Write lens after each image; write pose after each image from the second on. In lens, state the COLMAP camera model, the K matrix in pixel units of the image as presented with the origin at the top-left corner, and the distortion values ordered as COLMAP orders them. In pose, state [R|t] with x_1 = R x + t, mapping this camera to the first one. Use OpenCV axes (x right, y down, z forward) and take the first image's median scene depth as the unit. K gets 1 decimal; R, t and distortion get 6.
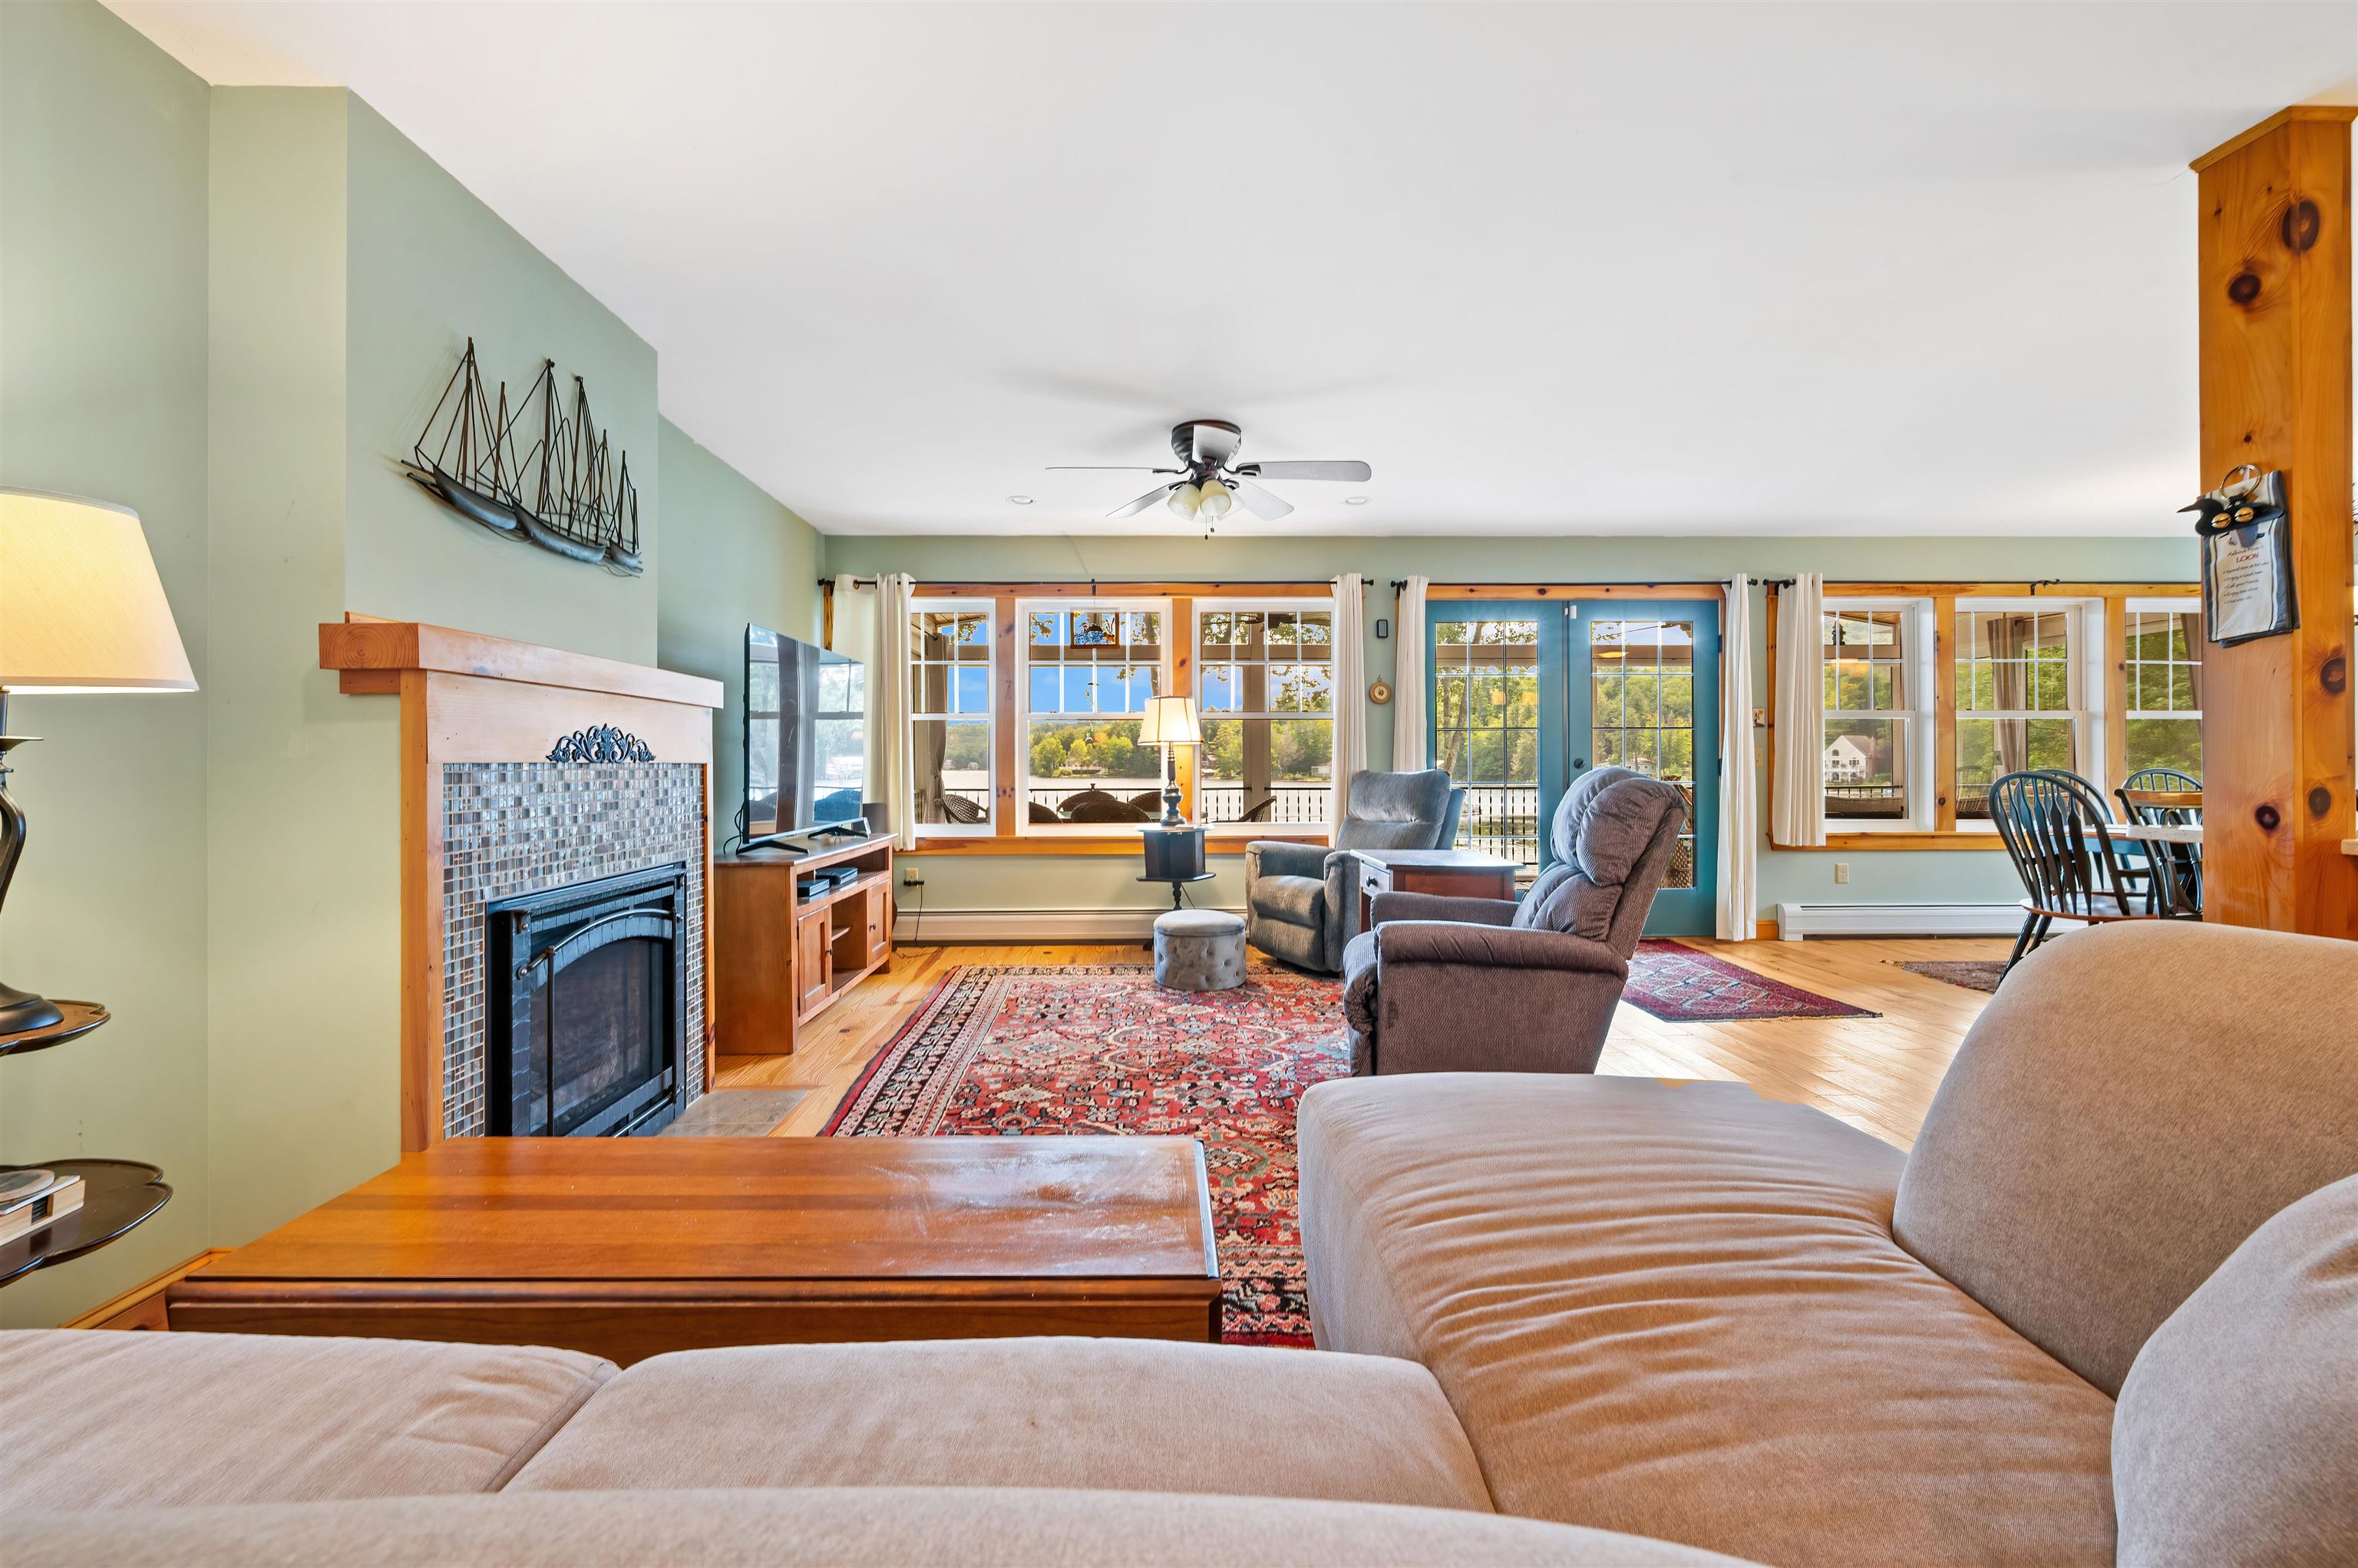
lens RADIAL K [[947.1, 0, 1156.8], [0, 947.1, 759.1], [0, 0, 1]] dist [-0.001922, 0.000790]
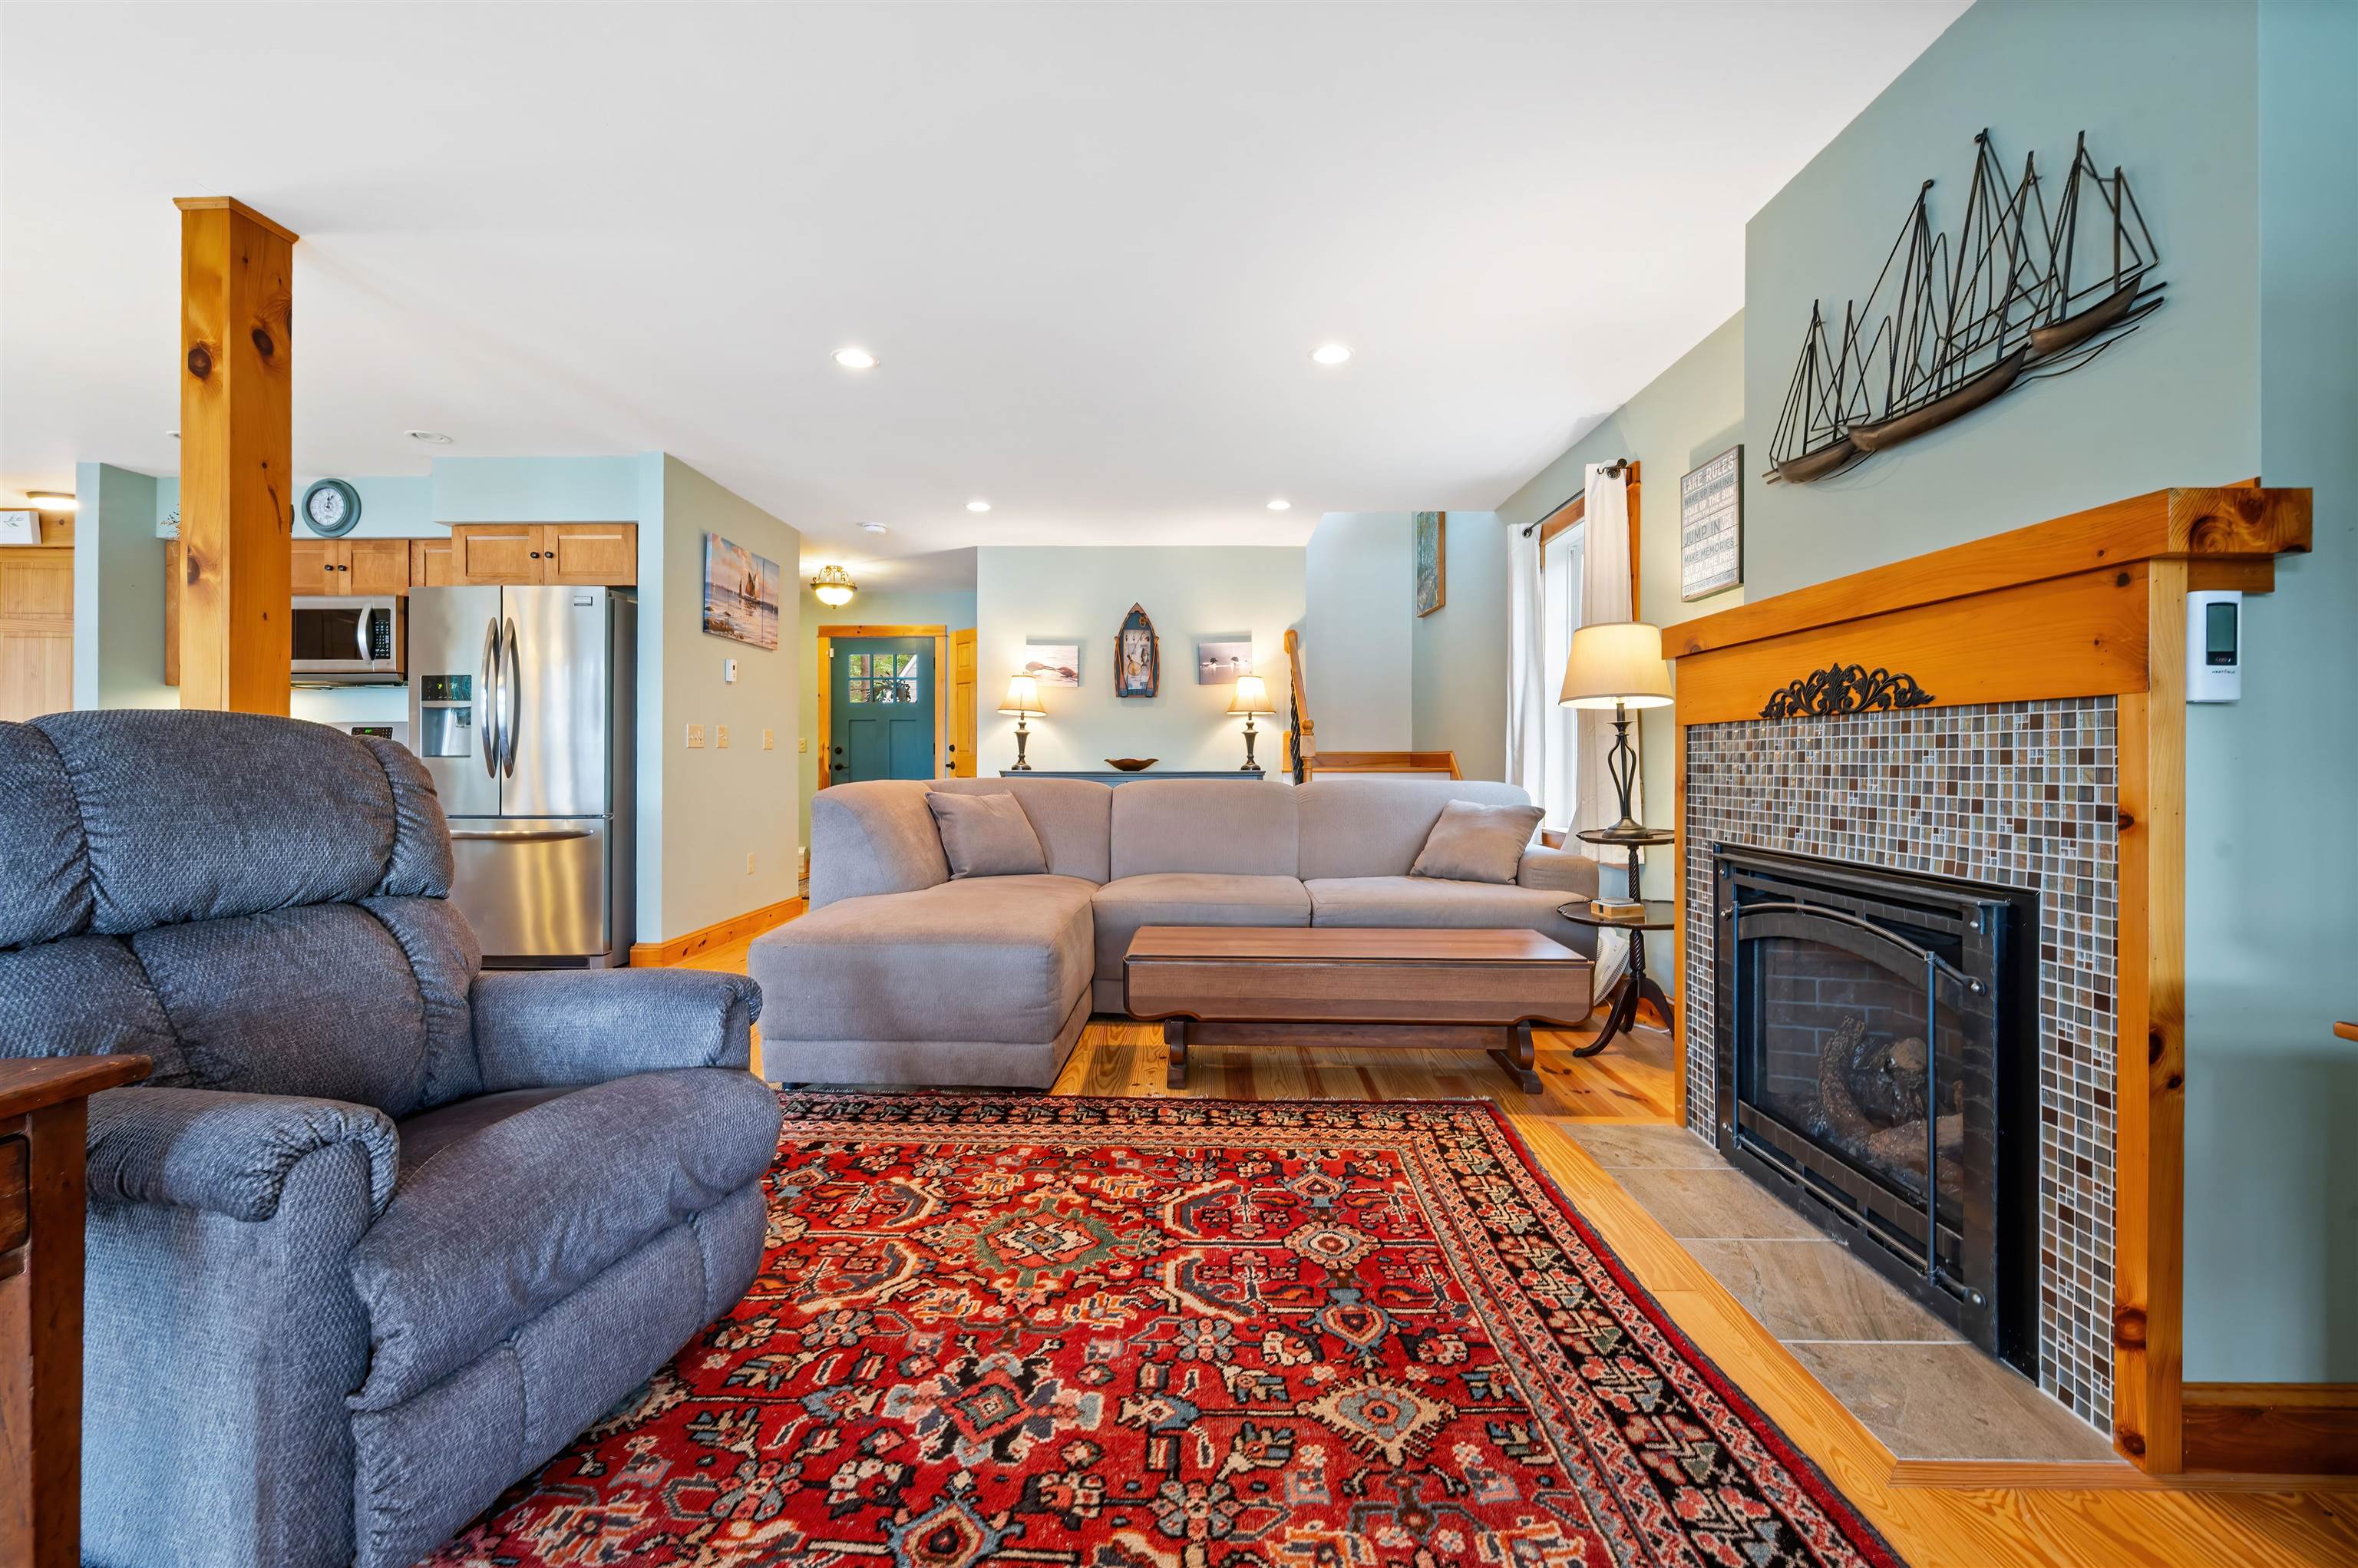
lens RADIAL K [[947.1, 0, 1171.8], [0, 947.1, 764.3], [0, 0, 1]] dist [-0.001922, 0.000790]
pose [[-0.999100, 0.000022, 0.042420, -0.068948], [0.000039, 1.000000, 0.000405, 0.043556], [-0.042420, 0.000406, -0.999100, 1.754257]]
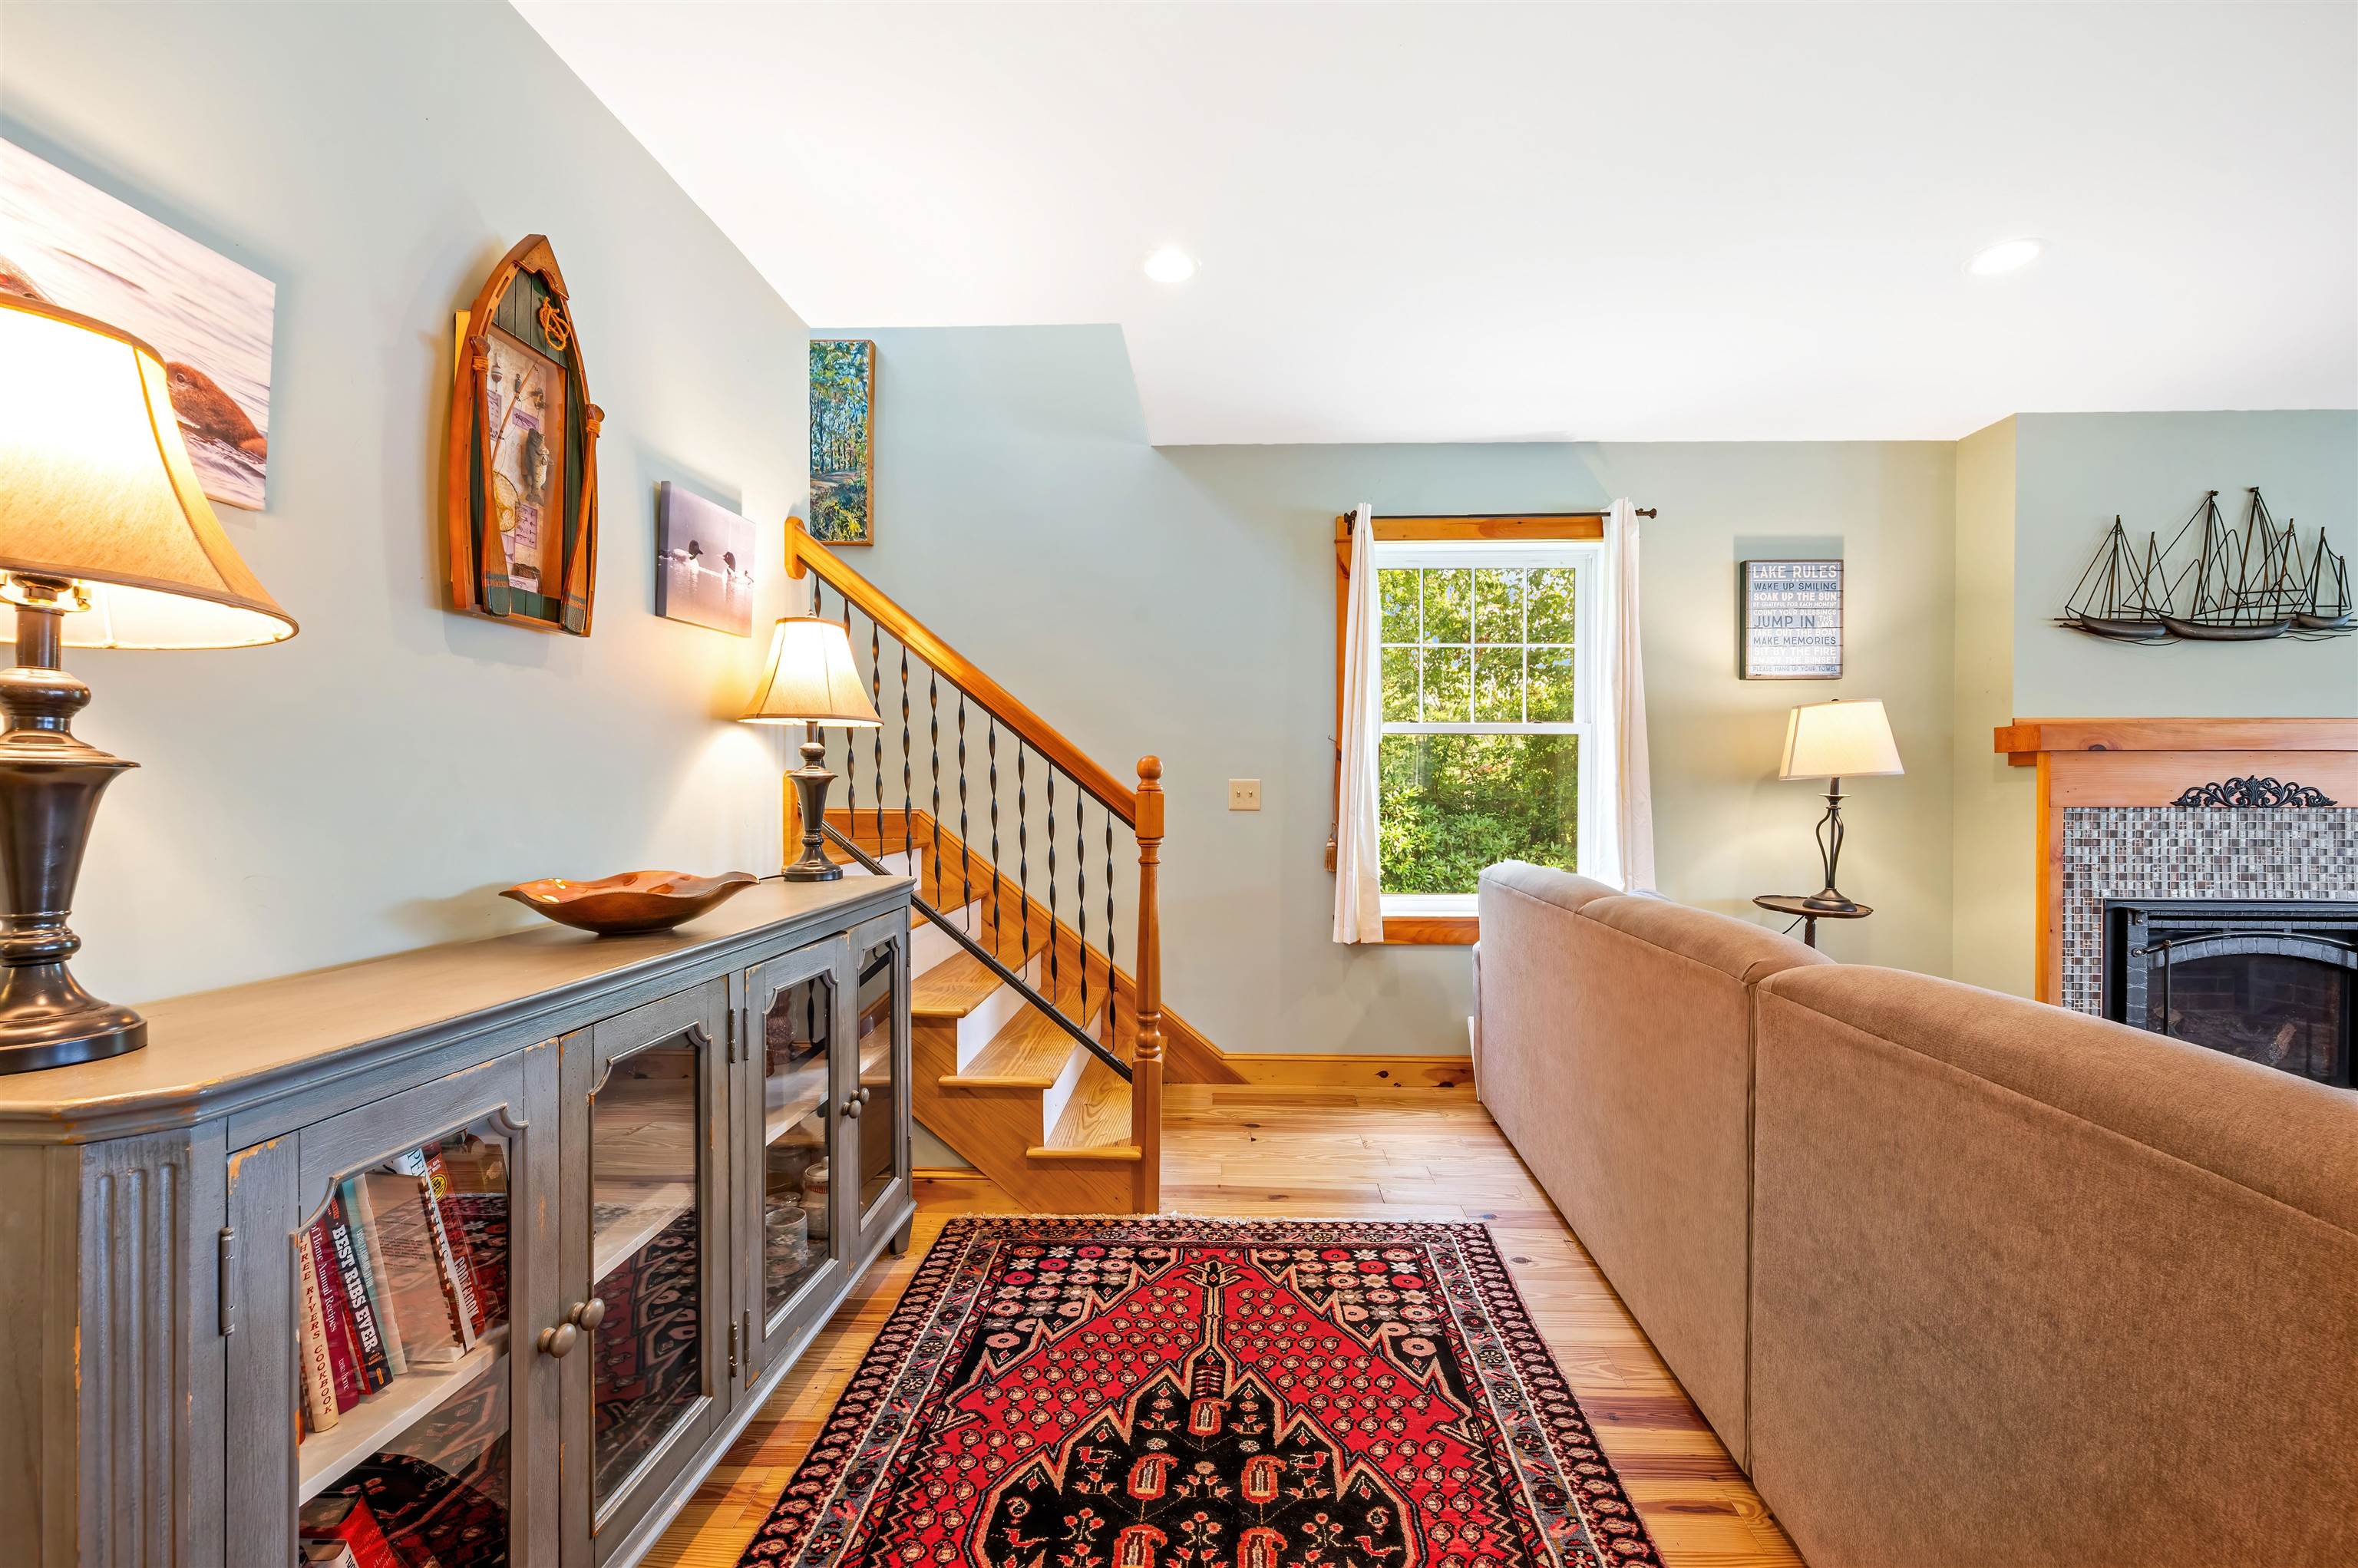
lens RADIAL K [[947.1, 0, 1219.2], [0, 947.1, 786.3], [0, 0, 1]] dist [-0.001922, 0.000790]
pose [[-0.061566, 0.007727, -0.998073, 0.704113], [0.000893, 0.999970, 0.007687, -0.033223], [0.998103, -0.000418, -0.061571, -0.253318]]
